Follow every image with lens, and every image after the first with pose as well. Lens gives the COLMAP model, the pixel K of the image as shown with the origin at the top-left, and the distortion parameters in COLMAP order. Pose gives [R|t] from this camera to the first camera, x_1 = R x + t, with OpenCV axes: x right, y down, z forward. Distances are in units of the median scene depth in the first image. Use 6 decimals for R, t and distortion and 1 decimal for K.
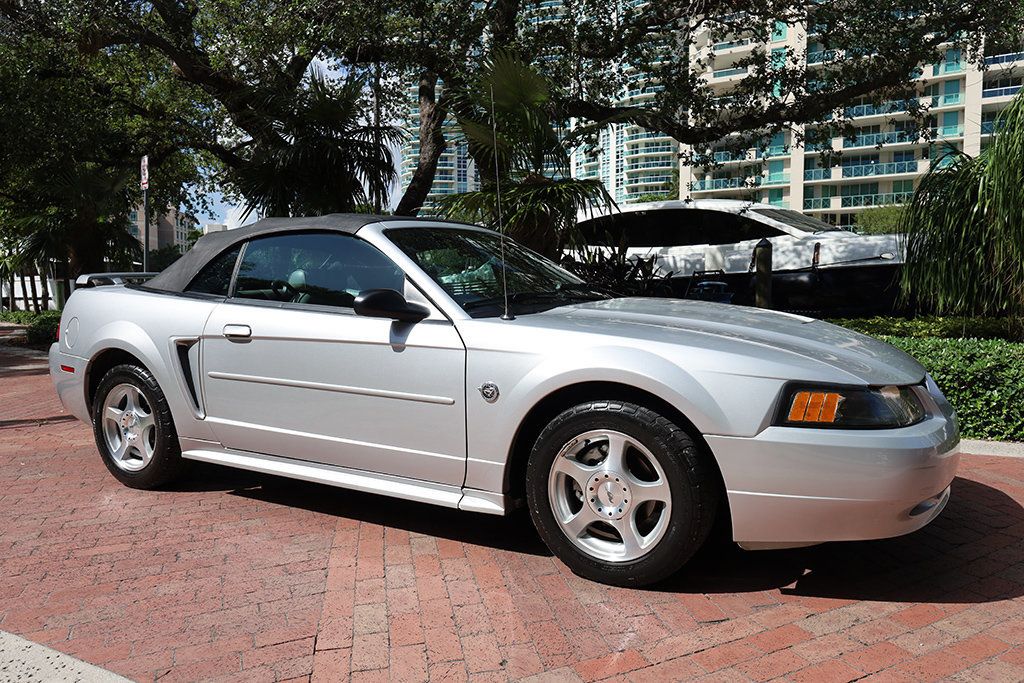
lens RADIAL K [[710.4, 0, 521.5], [0, 710.4, 339.6], [0, 0, 1]] dist [0.001202, 0.000557]
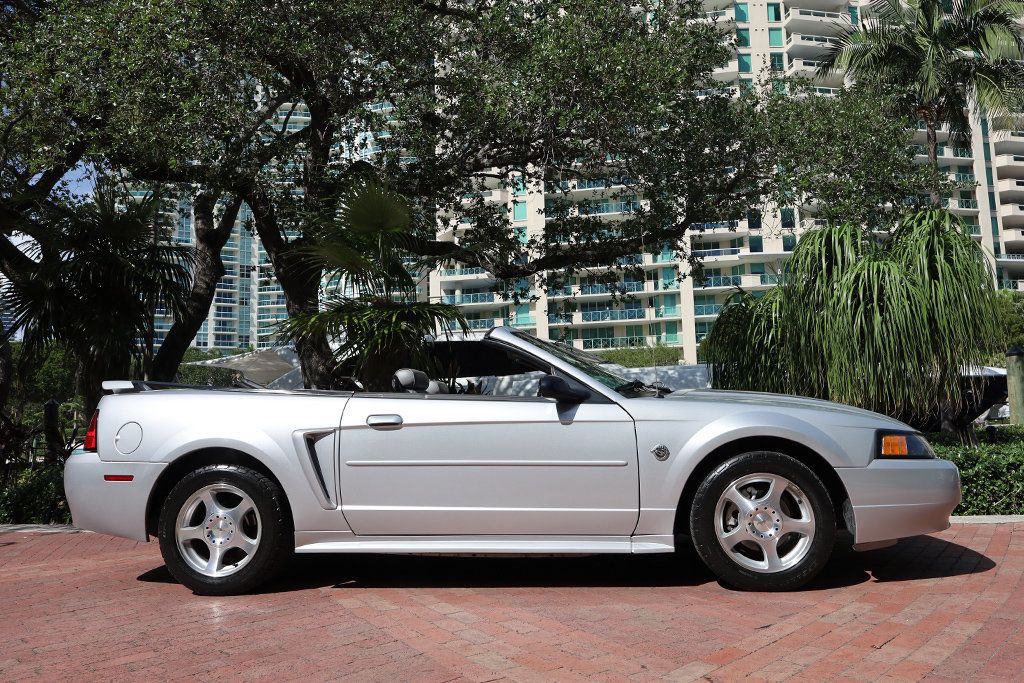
lens RADIAL K [[768.9, 0, 524.9], [0, 768.9, 346.5], [0, 0, 1]] dist [0.003119, 0.003369]
pose [[0.931363, 0.018934, 0.363599, -0.609221], [0.048808, 0.983140, -0.176217, 0.091823], [-0.360805, 0.181869, 0.914737, -0.169036]]
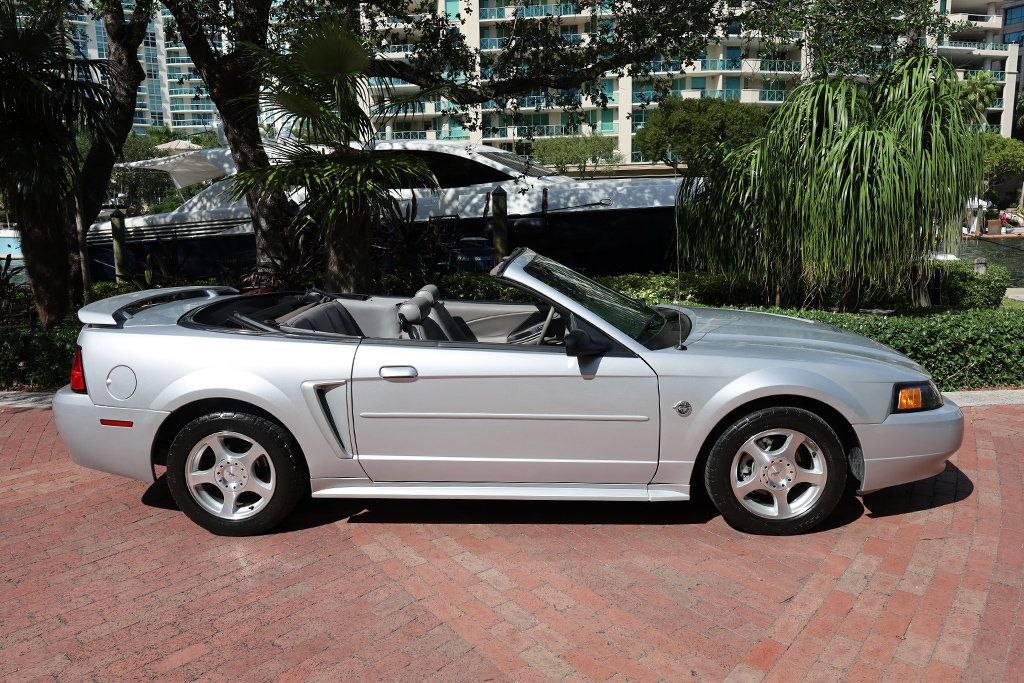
lens RADIAL K [[753.7, 0, 504.2], [0, 753.7, 345.4], [0, 0, 1]] dist [0.003548, 0.002537]
pose [[0.904329, -0.093096, 0.416560, -0.693604], [0.049365, 0.992187, 0.114574, -0.164148], [-0.423972, -0.083049, 0.901859, -0.059865]]
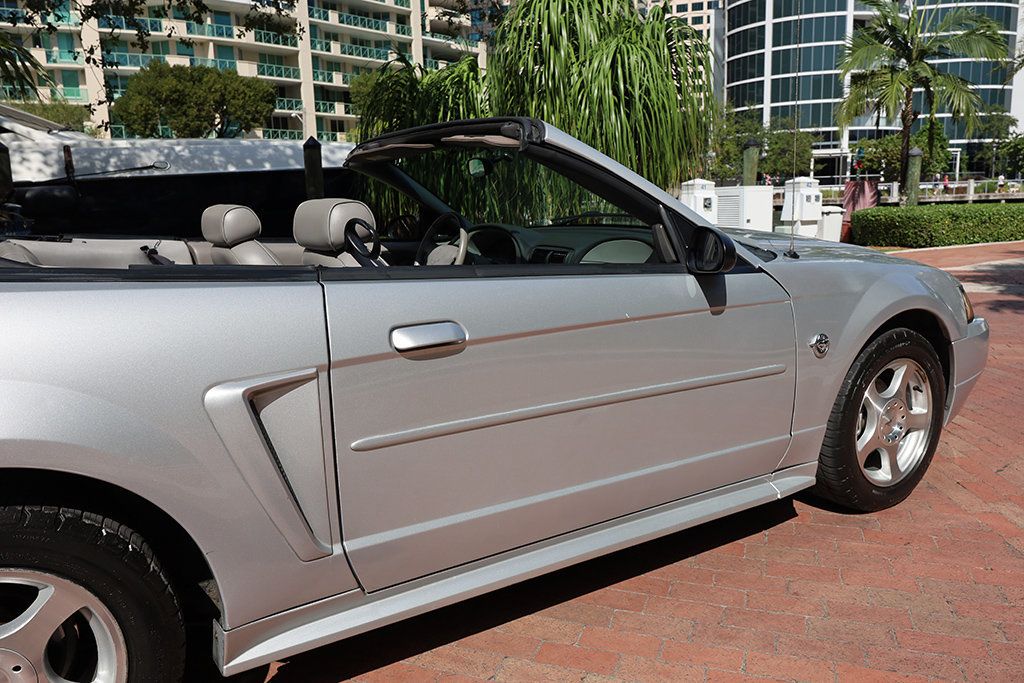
lens RADIAL K [[824.7, 0, 512.0], [0, 824.7, 341.5], [0, 0, 1]] dist [0.003290, 0.003184]
pose [[0.471388, -0.168978, 0.865587, -0.819283], [0.087461, 0.985592, 0.144775, -0.079850], [-0.877579, 0.007460, 0.479375, 0.665760]]
